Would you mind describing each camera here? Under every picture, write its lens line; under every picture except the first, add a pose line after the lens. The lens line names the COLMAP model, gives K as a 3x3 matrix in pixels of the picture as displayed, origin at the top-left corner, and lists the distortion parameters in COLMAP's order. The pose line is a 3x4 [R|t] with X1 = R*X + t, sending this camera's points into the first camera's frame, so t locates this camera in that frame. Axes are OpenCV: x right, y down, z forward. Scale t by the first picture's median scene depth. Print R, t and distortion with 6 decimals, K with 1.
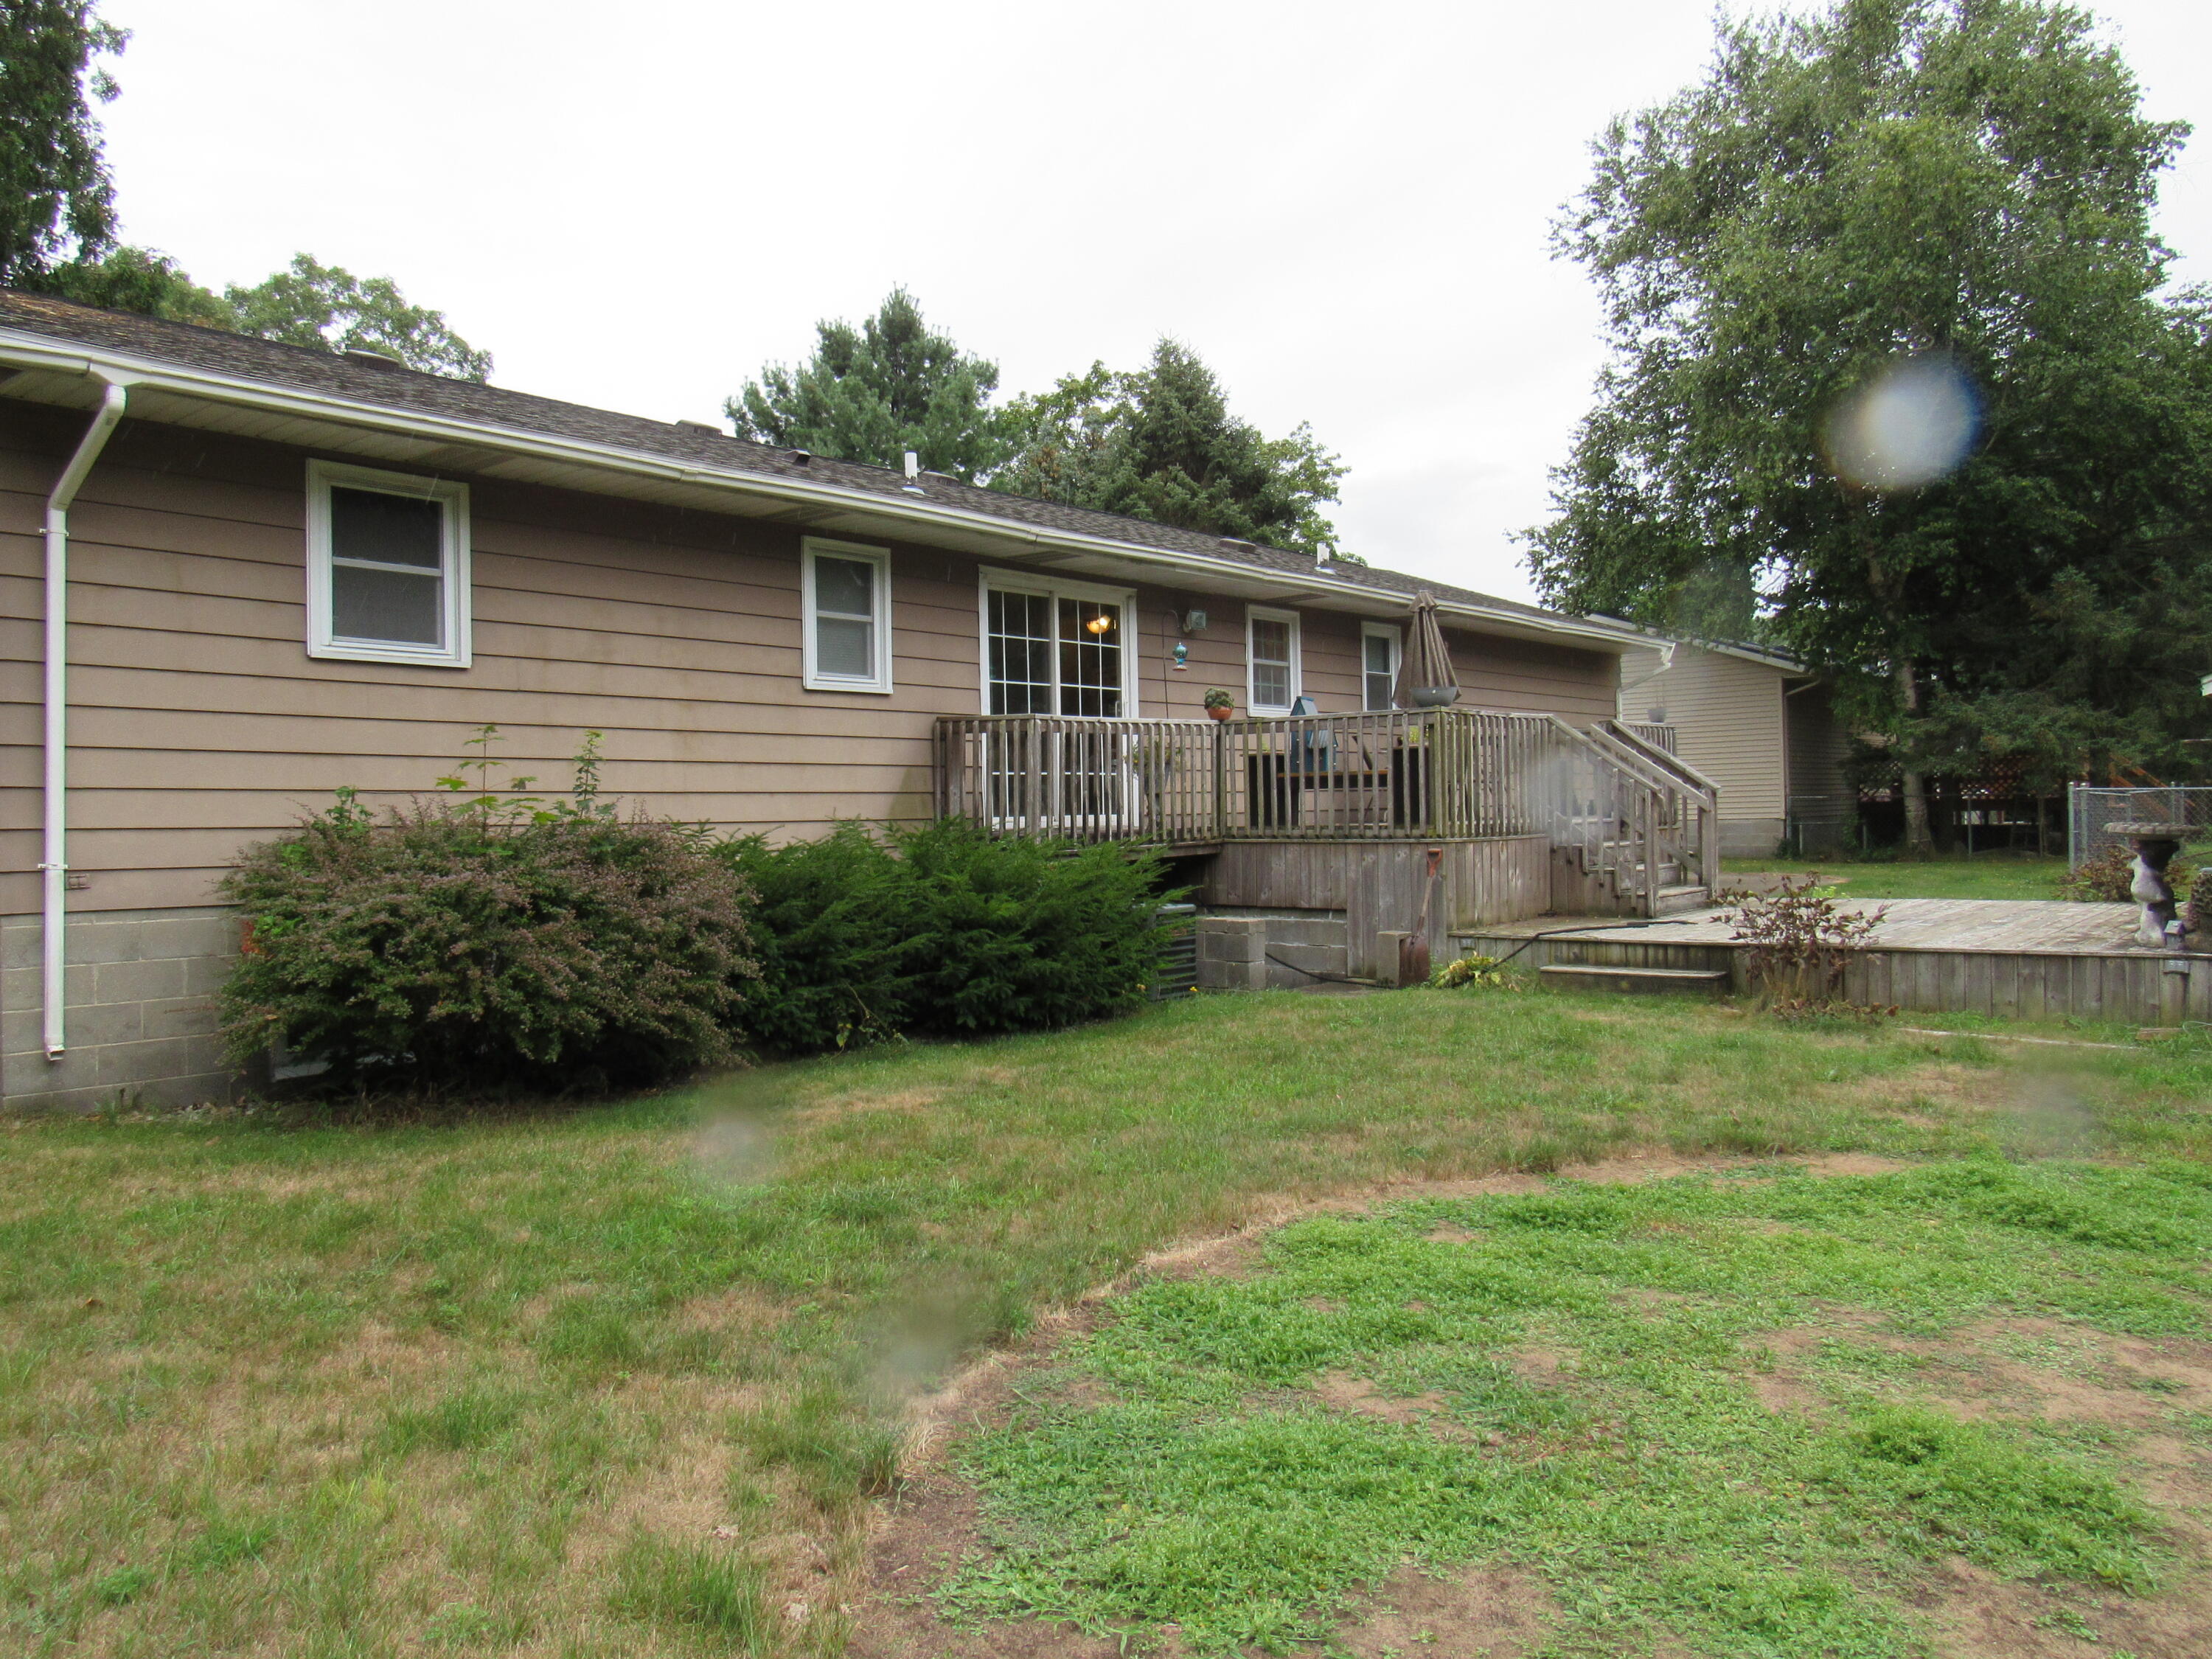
lens RADIAL K [[1582.6, 0, 1106.9], [0, 1582.6, 819.1], [0, 0, 1]] dist [-0.046838, 0.022923]
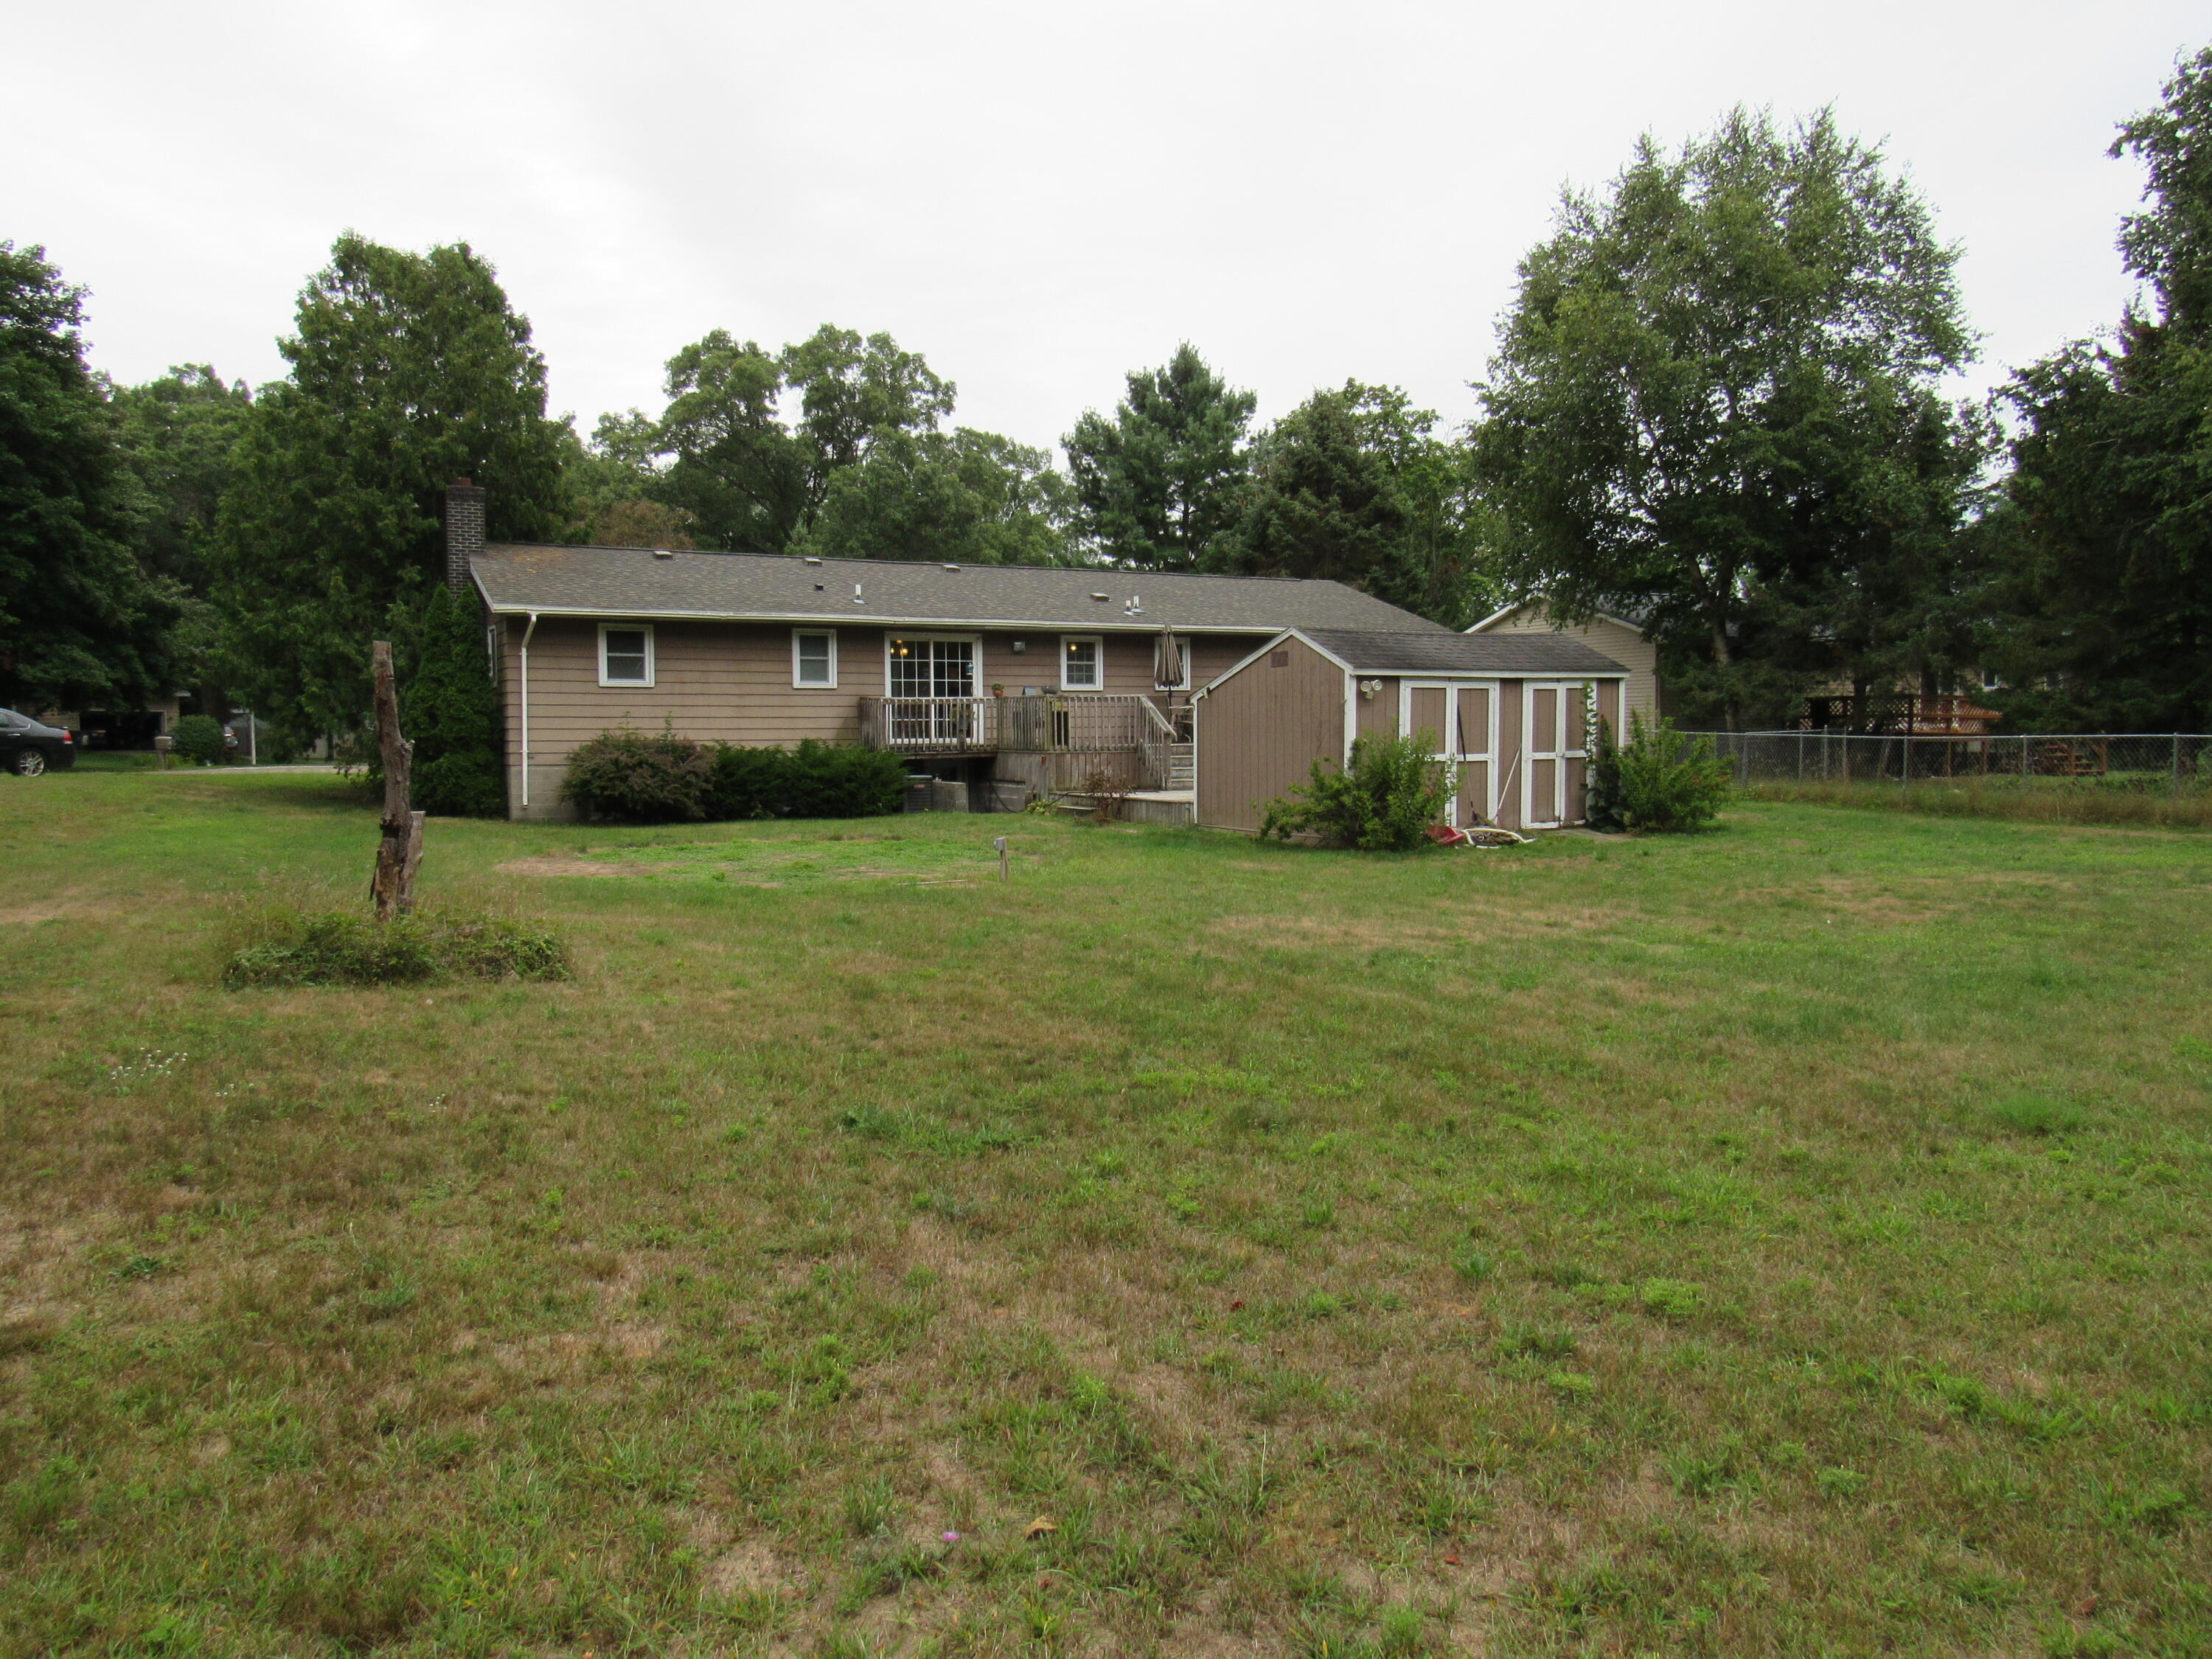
lens RADIAL K [[1582.6, 0, 1099.3], [0, 1582.6, 816.8], [0, 0, 1]] dist [-0.046838, 0.022923]
pose [[0.930862, 0.028535, -0.364256, 1.190860], [-0.009230, 0.998464, 0.054629, -0.018321], [0.365255, -0.047490, 0.929695, -1.189563]]
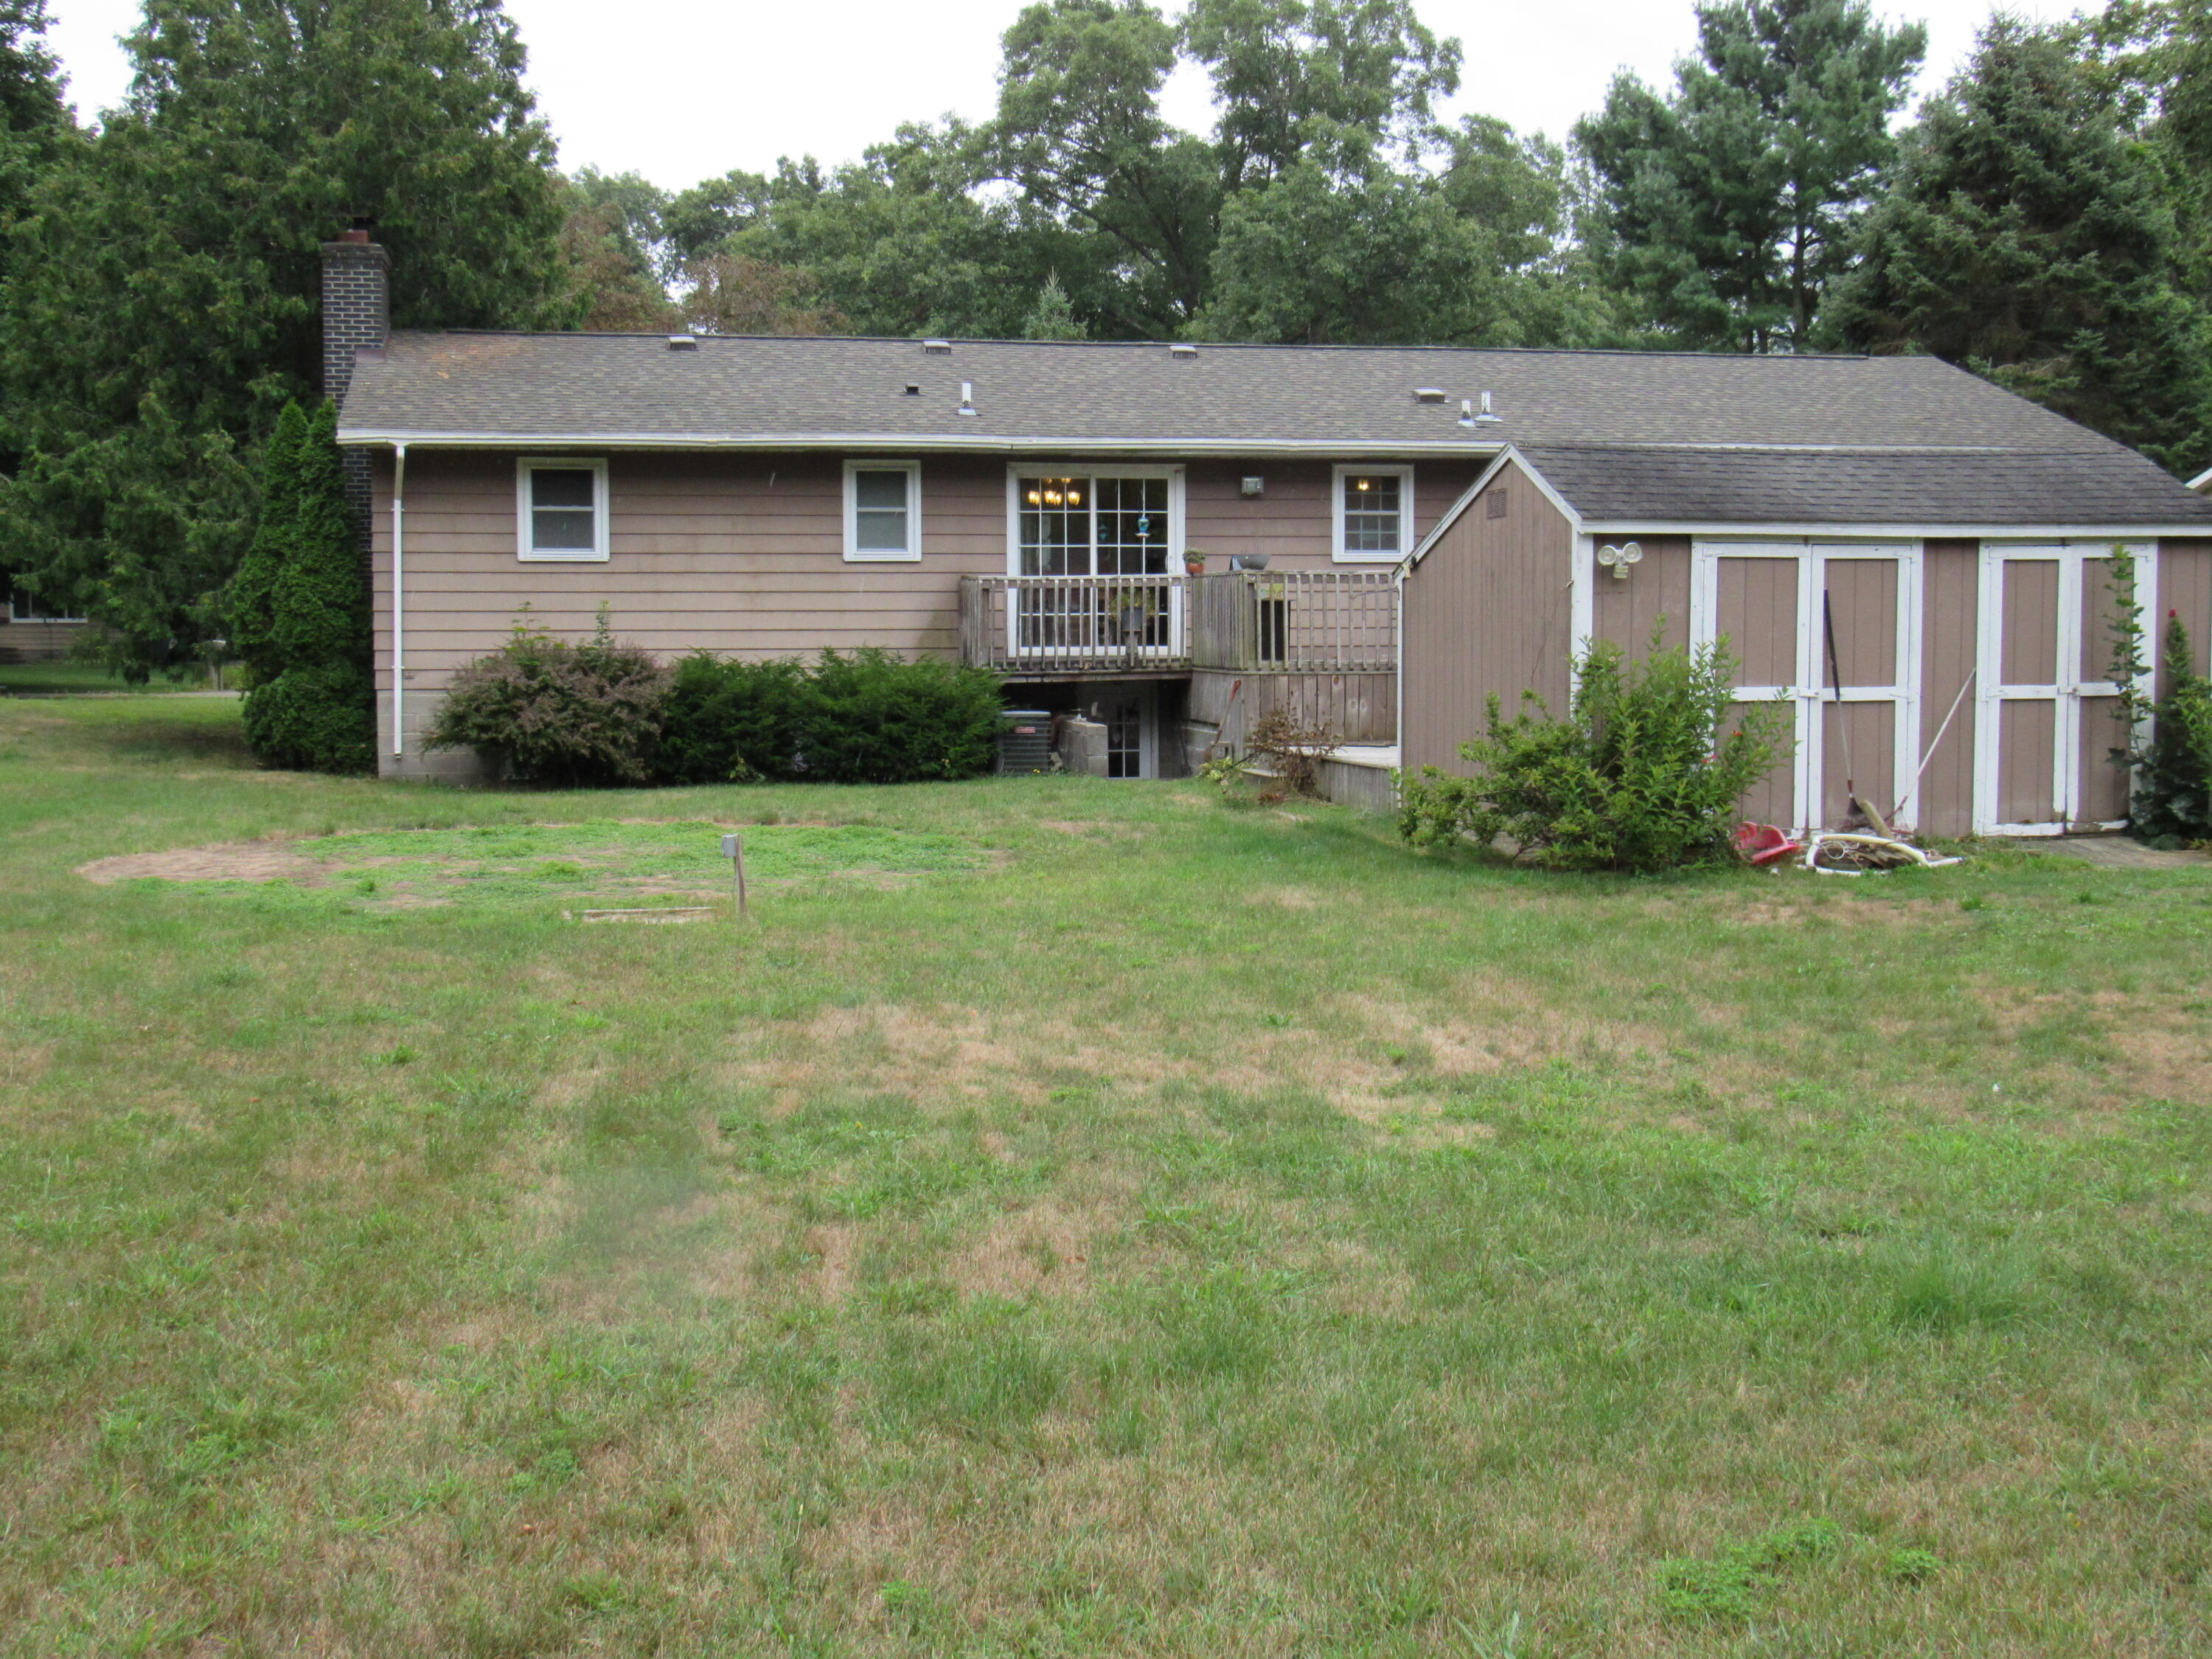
lens RADIAL K [[2568.2, 0, 1097.1], [0, 2568.2, 837.4], [0, 0, 1]] dist [-0.065162, 0.000000]
pose [[0.785363, 0.060827, -0.616039, 1.510879], [-0.009683, 0.996246, 0.086025, -0.032178], [0.618959, -0.061596, 0.783004, -0.782567]]
